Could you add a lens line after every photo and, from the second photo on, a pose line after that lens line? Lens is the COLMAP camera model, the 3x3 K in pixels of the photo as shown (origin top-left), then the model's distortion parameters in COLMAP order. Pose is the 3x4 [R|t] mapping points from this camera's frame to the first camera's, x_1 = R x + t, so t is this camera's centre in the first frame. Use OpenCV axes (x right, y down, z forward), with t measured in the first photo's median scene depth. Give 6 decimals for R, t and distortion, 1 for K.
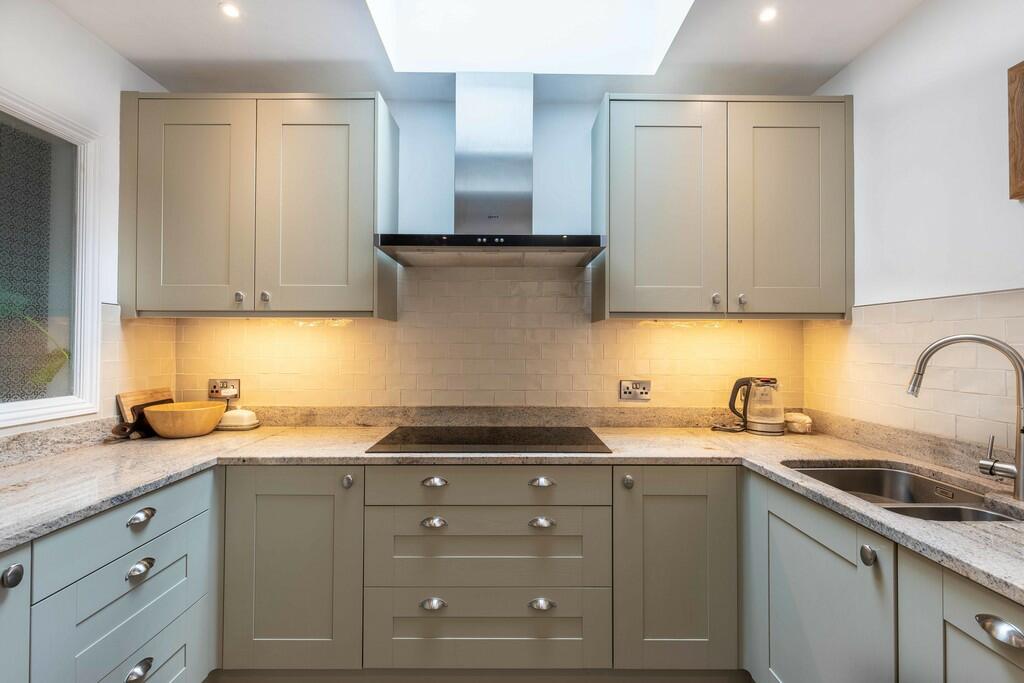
lens RADIAL K [[468.0, 0, 510.9], [0, 468.0, 340.1], [0, 0, 1]] dist [0.002592, 0.000131]
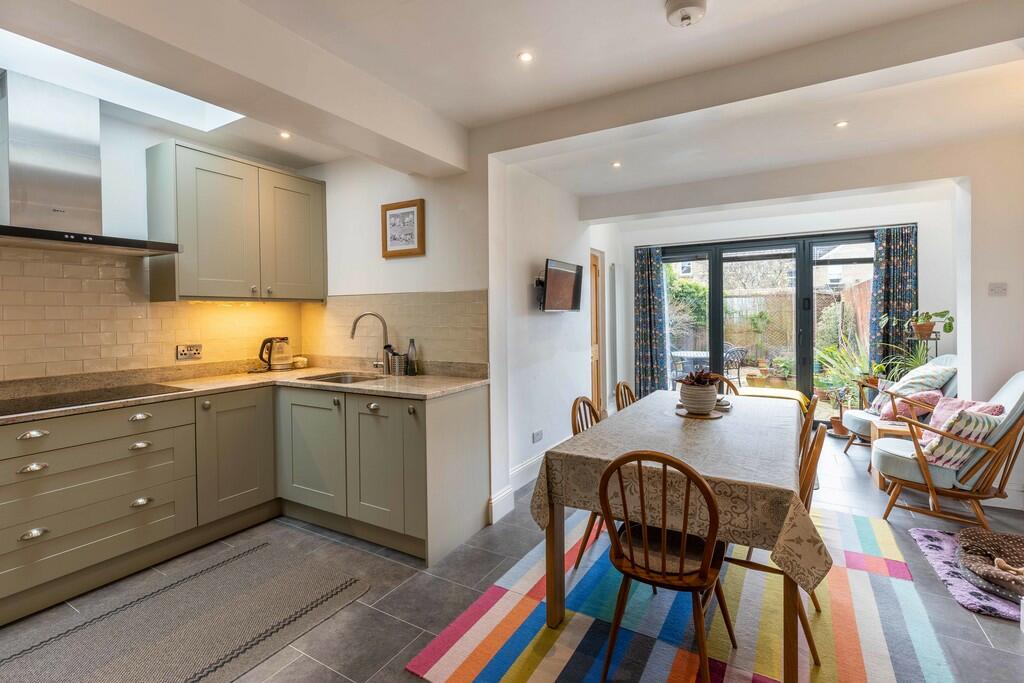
lens RADIAL K [[468.0, 0, 515.5], [0, 468.0, 316.3], [0, 0, 1]] dist [0.002592, 0.000131]
pose [[0.518661, -0.013615, 0.854871, -0.445885], [0.007079, 0.999907, 0.011630, -0.007434], [-0.854950, 0.000019, 0.518710, -0.570488]]
